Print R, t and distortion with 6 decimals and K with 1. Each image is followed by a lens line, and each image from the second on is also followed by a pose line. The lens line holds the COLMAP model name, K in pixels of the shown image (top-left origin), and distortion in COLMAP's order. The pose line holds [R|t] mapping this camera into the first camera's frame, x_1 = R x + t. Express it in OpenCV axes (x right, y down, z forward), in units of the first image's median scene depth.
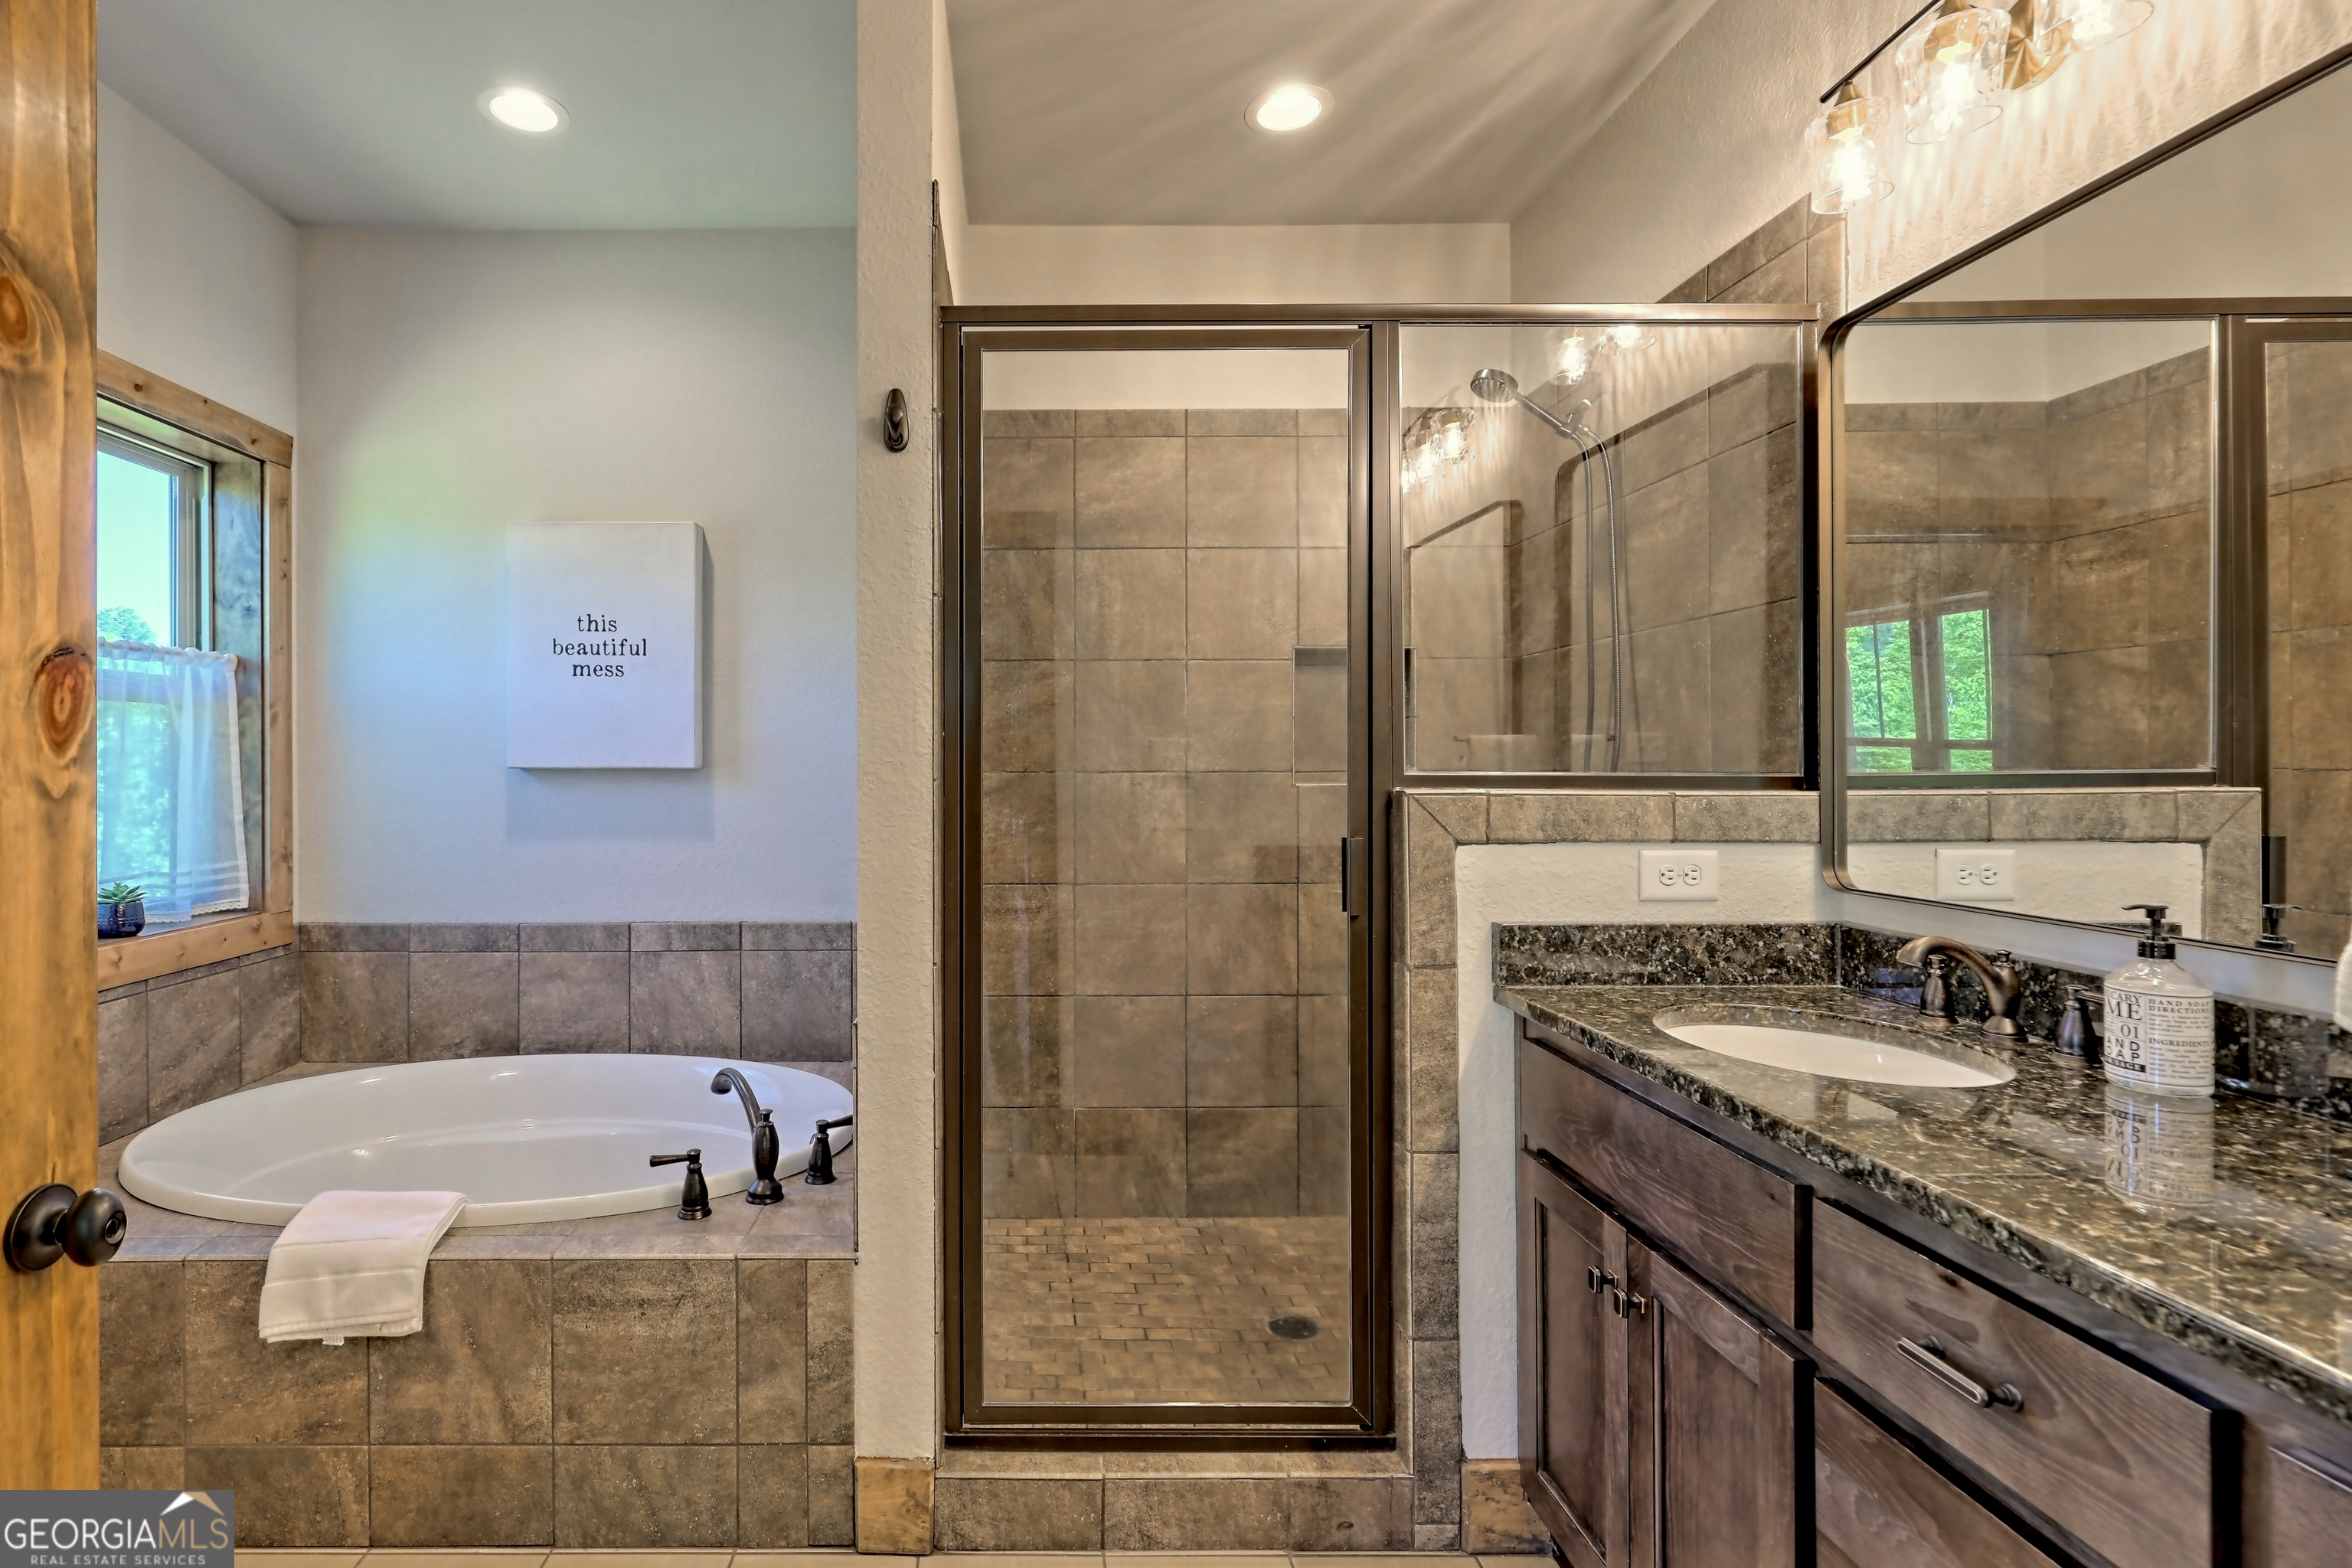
lens RADIAL K [[1133.7, 0, 1096.5], [0, 1133.7, 751.1], [0, 0, 1]] dist [0.001547, -0.000226]
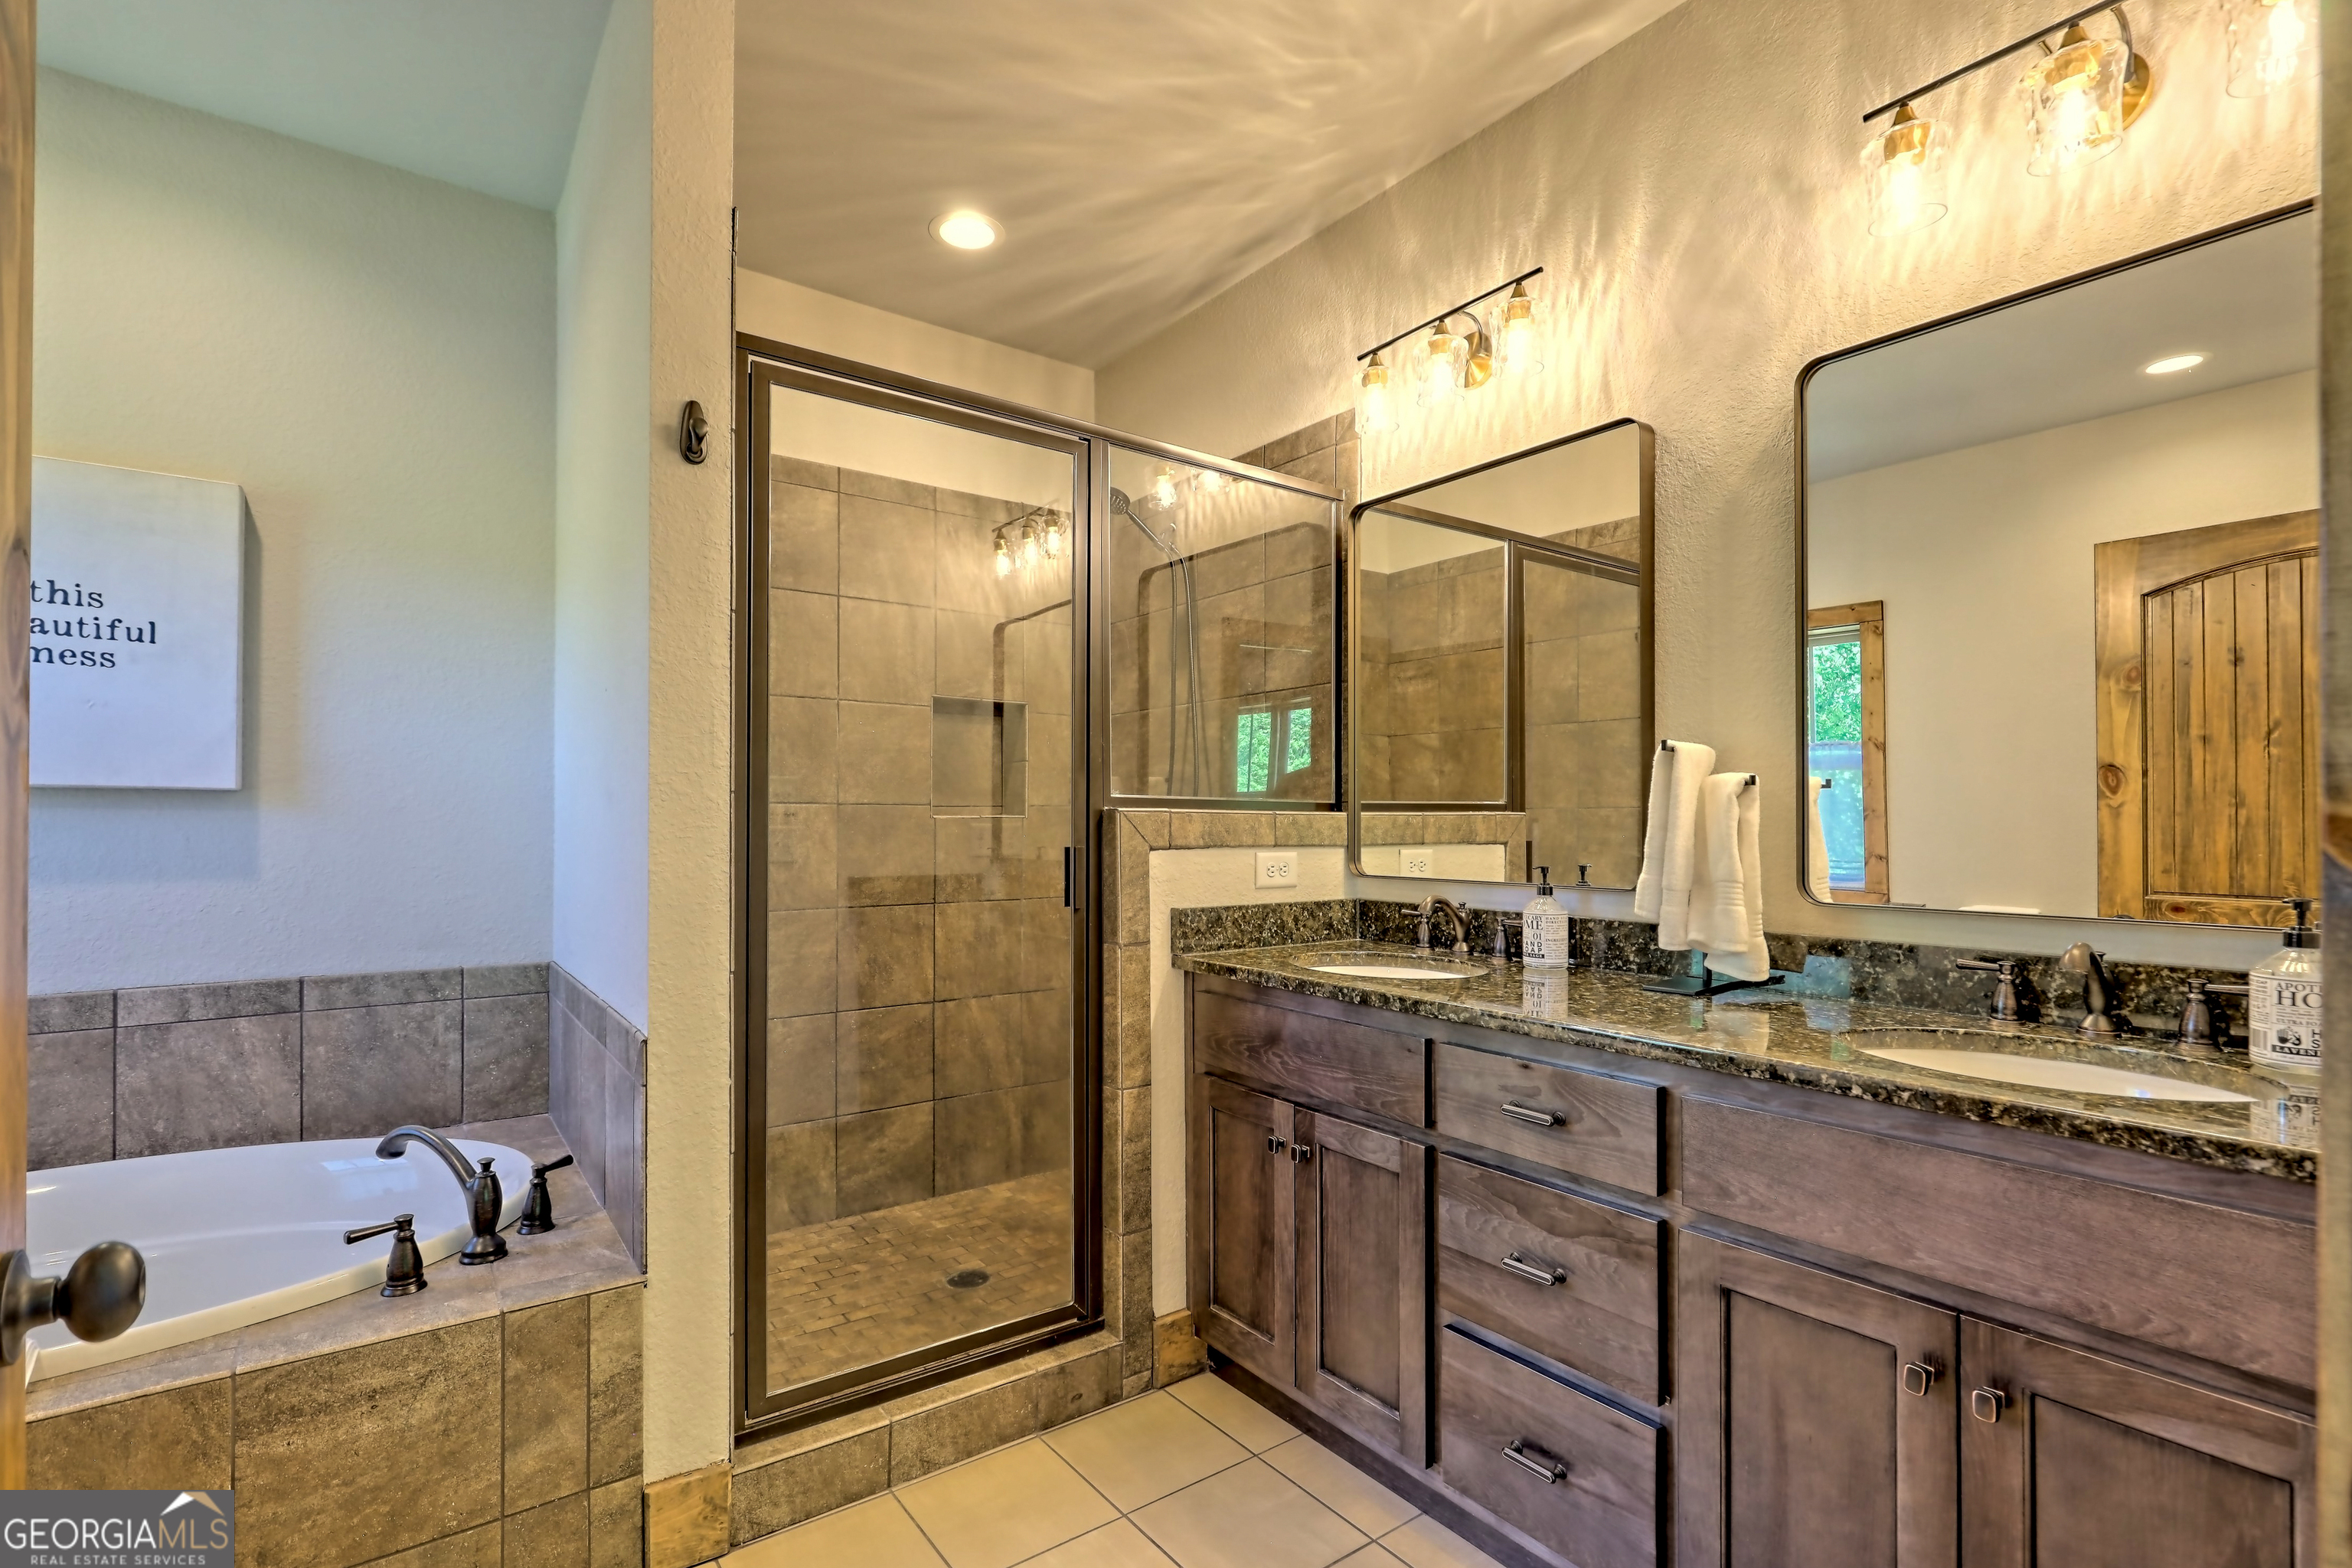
lens RADIAL K [[1081.0, 0, 1176.1], [0, 1081.0, 813.1], [0, 0, 1]] dist [0.001727, -0.000017]
pose [[0.802747, 0.009675, 0.596241, -0.400227], [-0.005170, 0.999944, -0.009265, 0.051054], [-0.596297, 0.004354, 0.802752, -0.020265]]
